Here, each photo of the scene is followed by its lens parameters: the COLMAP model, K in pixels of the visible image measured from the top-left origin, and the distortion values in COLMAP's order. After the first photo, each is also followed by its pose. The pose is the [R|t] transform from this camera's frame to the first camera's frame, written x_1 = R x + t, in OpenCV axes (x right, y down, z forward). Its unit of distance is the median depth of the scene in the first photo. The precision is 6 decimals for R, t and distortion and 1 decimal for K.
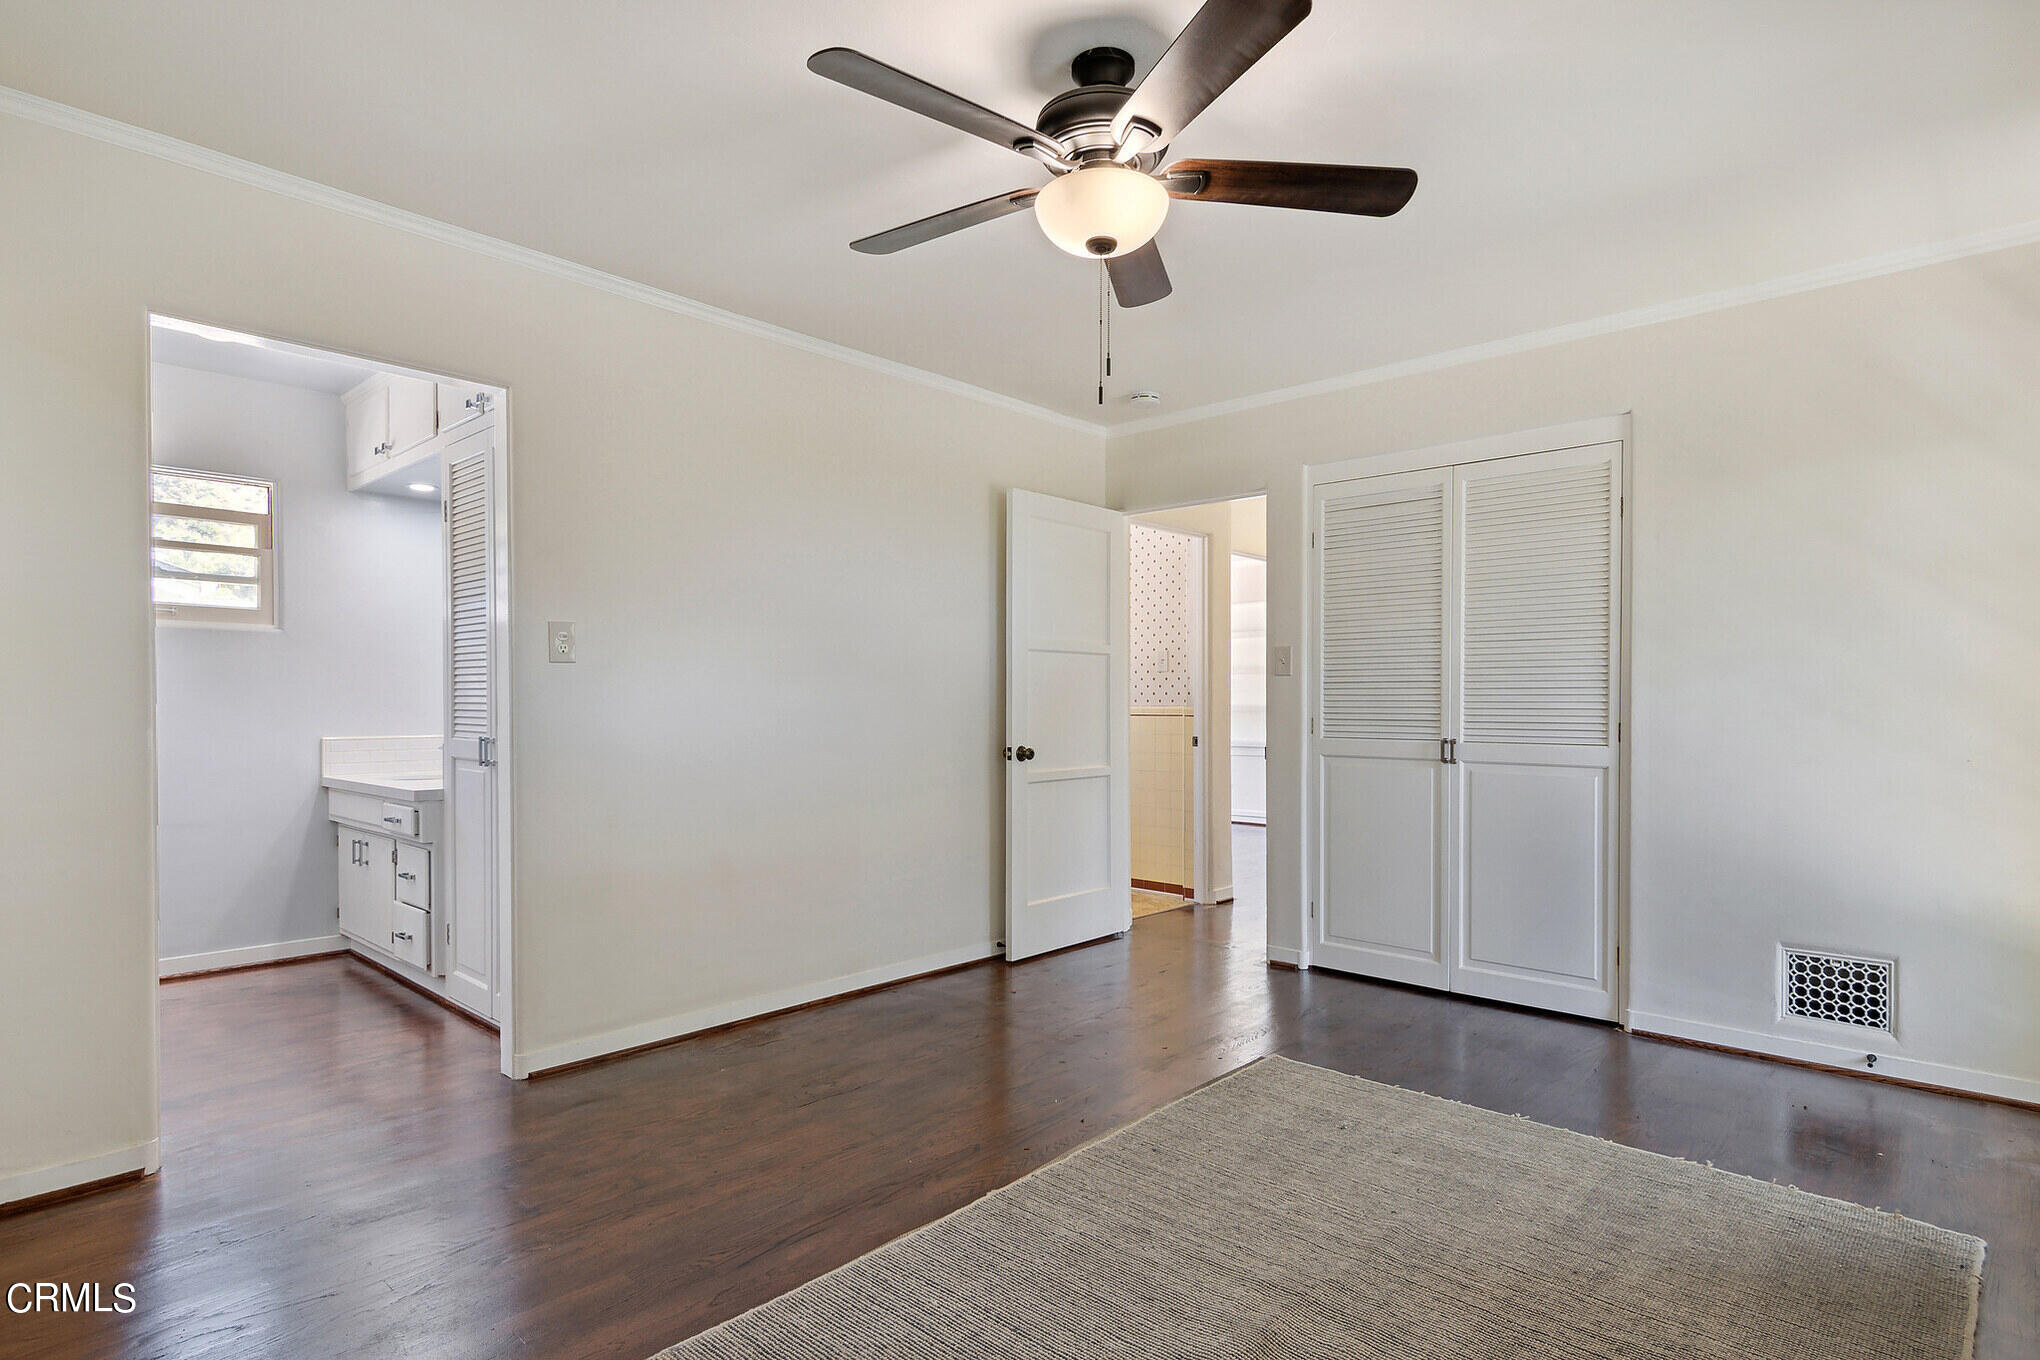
lens RADIAL K [[1041.6, 0, 1017.4], [0, 1041.6, 696.2], [0, 0, 1]] dist [0.001187, -0.000419]
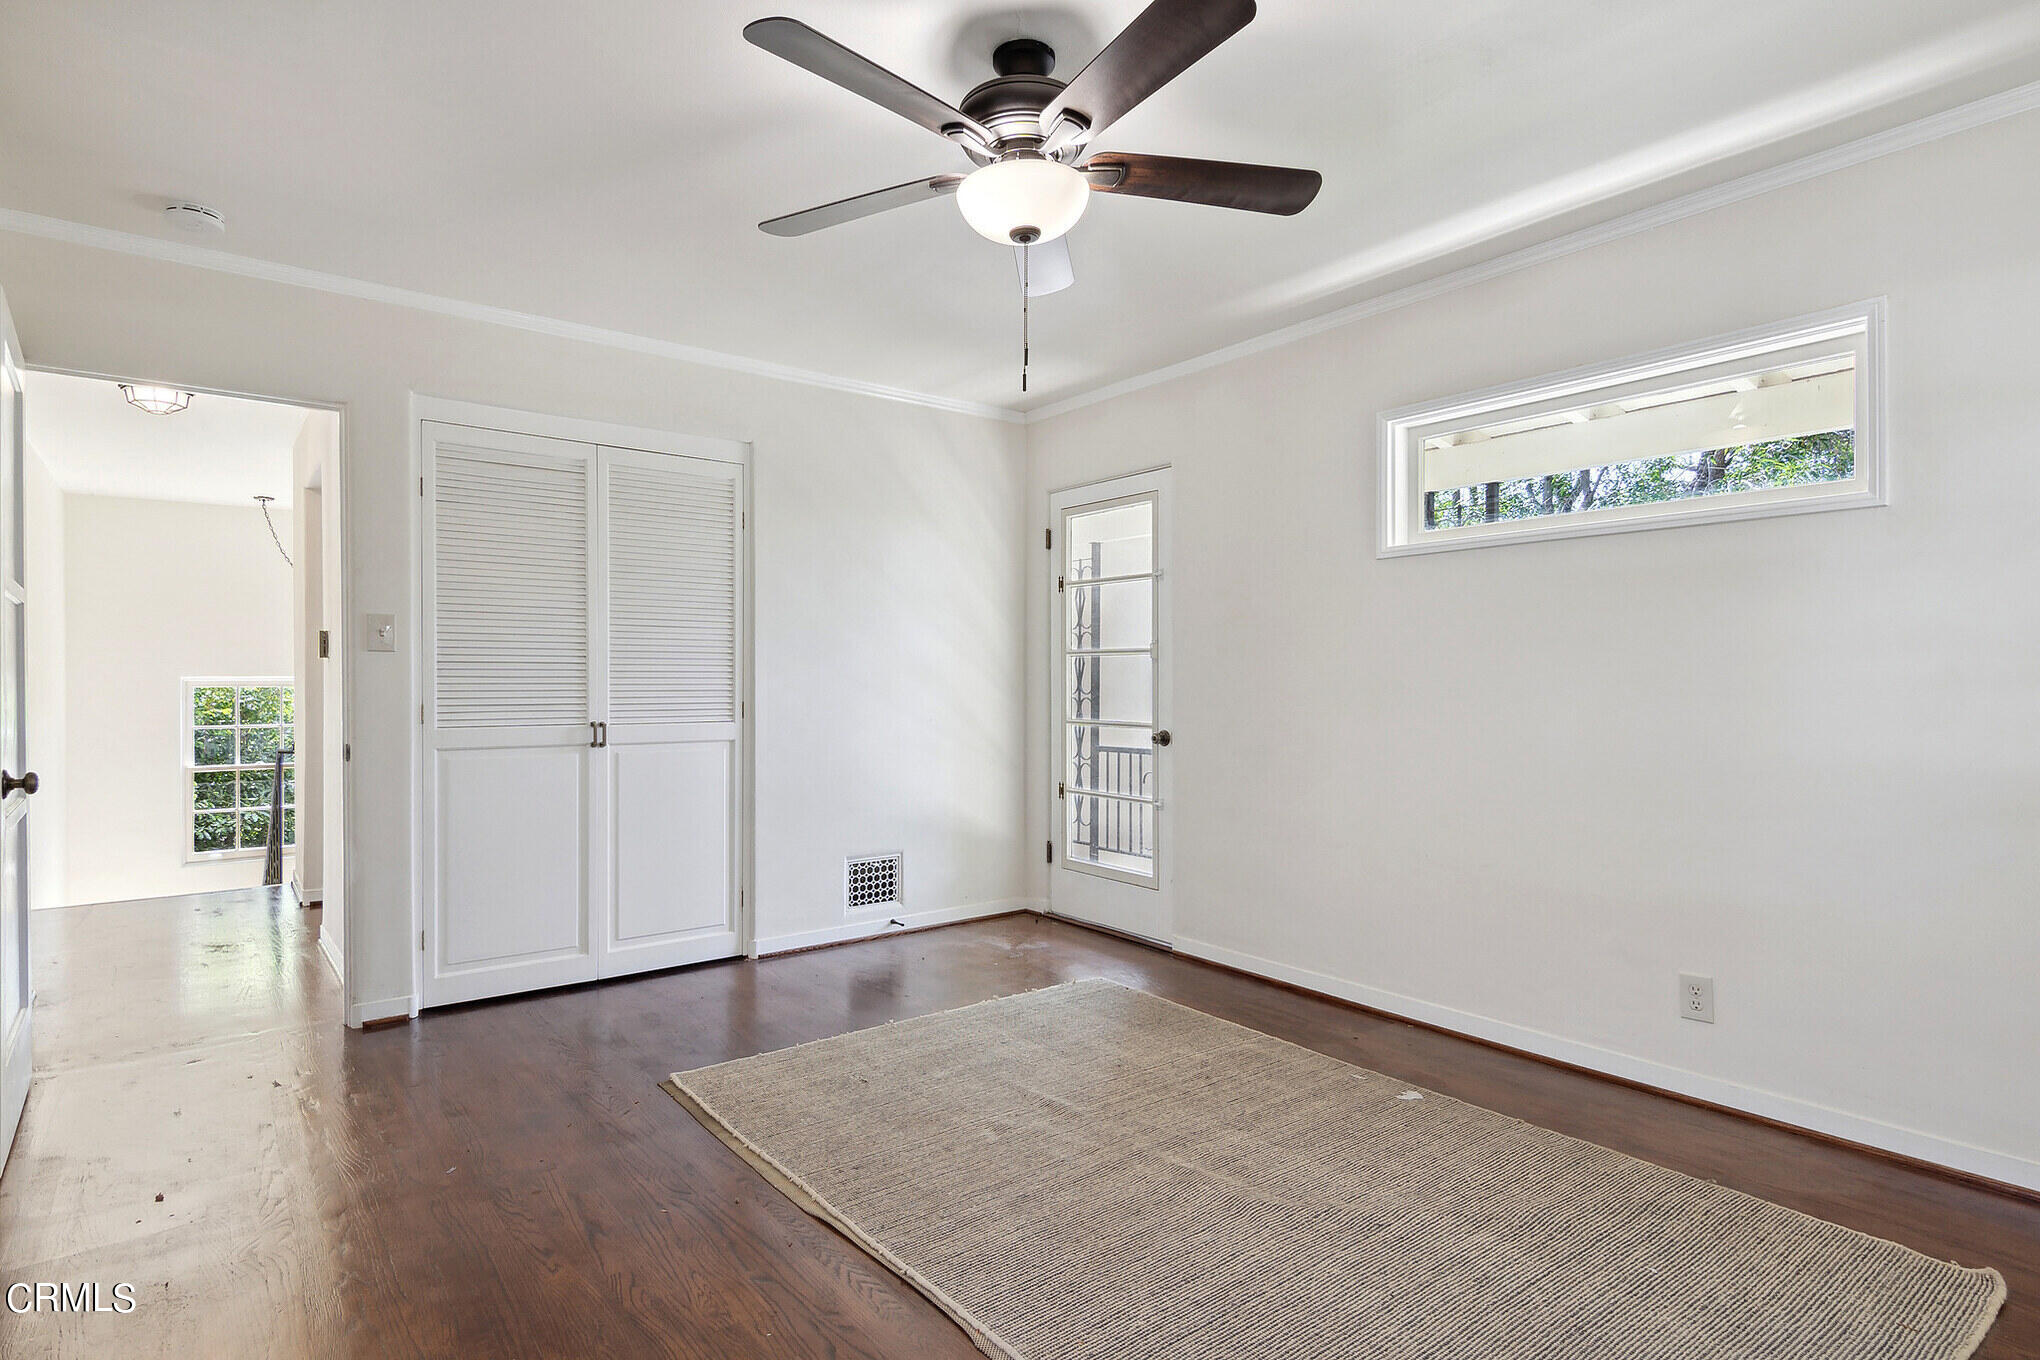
lens RADIAL K [[1041.6, 0, 1012.6], [0, 1041.6, 672.1], [0, 0, 1]] dist [0.001187, -0.000419]
pose [[0.166675, 0.007135, 0.985986, -0.605170], [-0.005171, 0.999966, -0.006362, -0.002594], [-0.985998, -0.004038, 0.166706, 0.558318]]
